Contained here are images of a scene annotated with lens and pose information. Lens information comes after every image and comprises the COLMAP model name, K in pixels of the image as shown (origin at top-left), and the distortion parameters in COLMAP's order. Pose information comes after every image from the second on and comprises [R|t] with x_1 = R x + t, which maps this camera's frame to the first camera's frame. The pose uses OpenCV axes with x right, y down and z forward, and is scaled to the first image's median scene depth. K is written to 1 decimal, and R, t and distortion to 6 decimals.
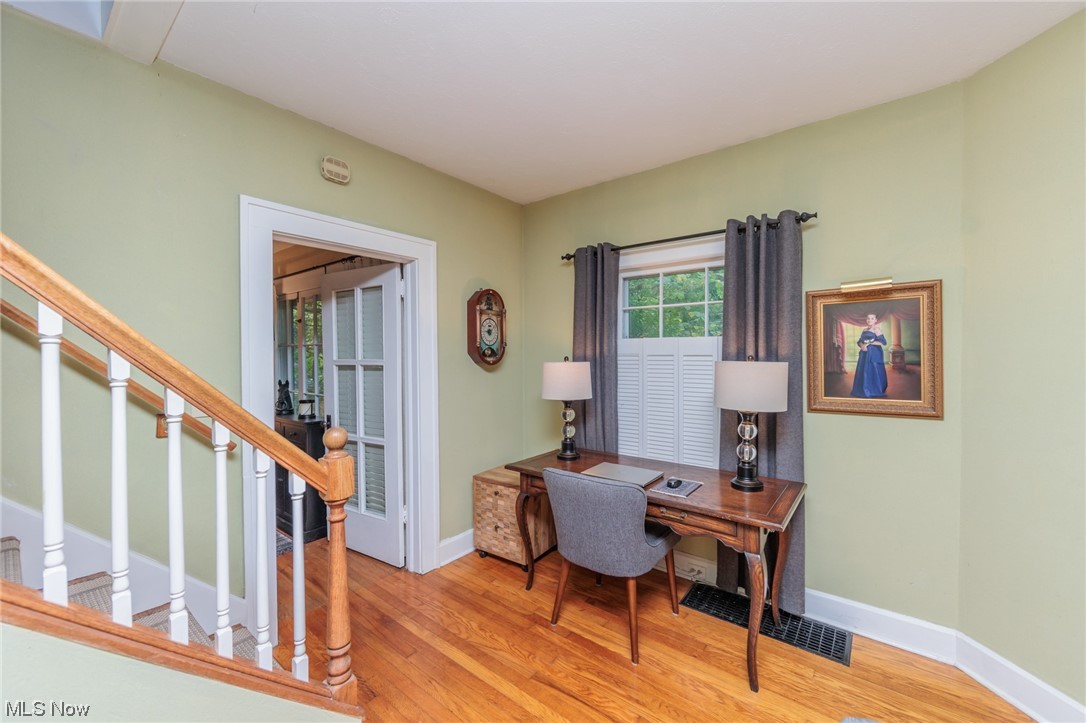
lens RADIAL K [[423.5, 0, 548.2], [0, 423.5, 351.7], [0, 0, 1]] dist [-0.001516, -0.000490]
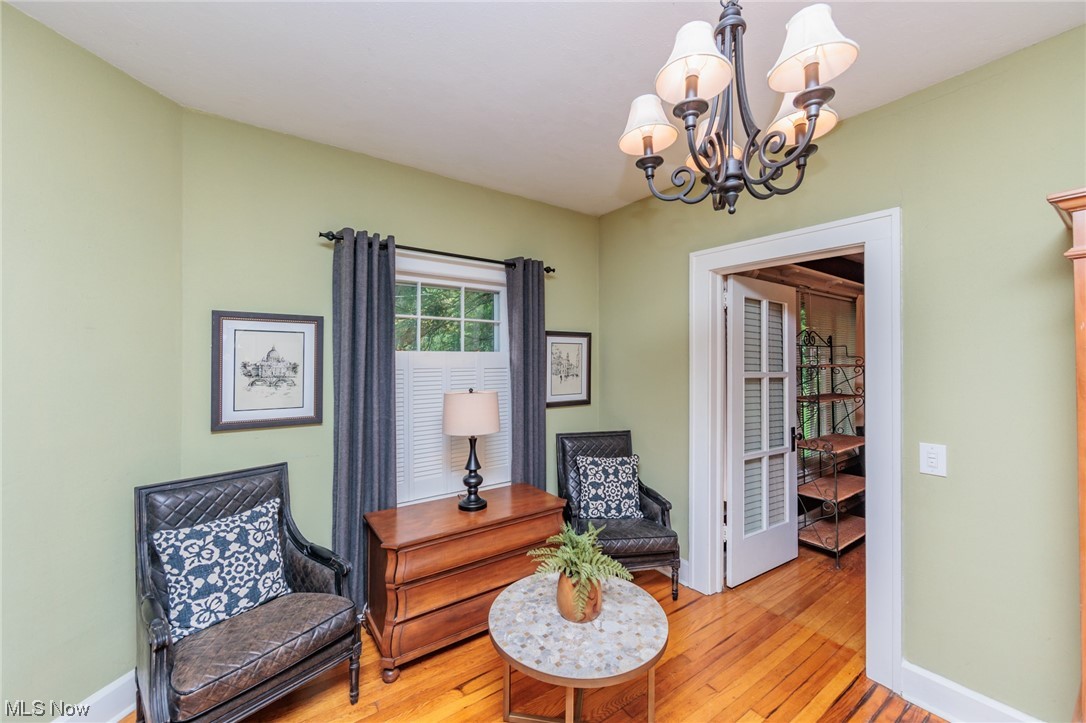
lens RADIAL K [[423.5, 0, 548.2], [0, 423.5, 351.7], [0, 0, 1]] dist [-0.001516, -0.000490]
pose [[0.298847, 0.028177, 0.953885, -0.590402], [0.001732, 0.999546, -0.030069, 0.000193], [-0.954299, 0.010638, 0.298663, 0.462588]]
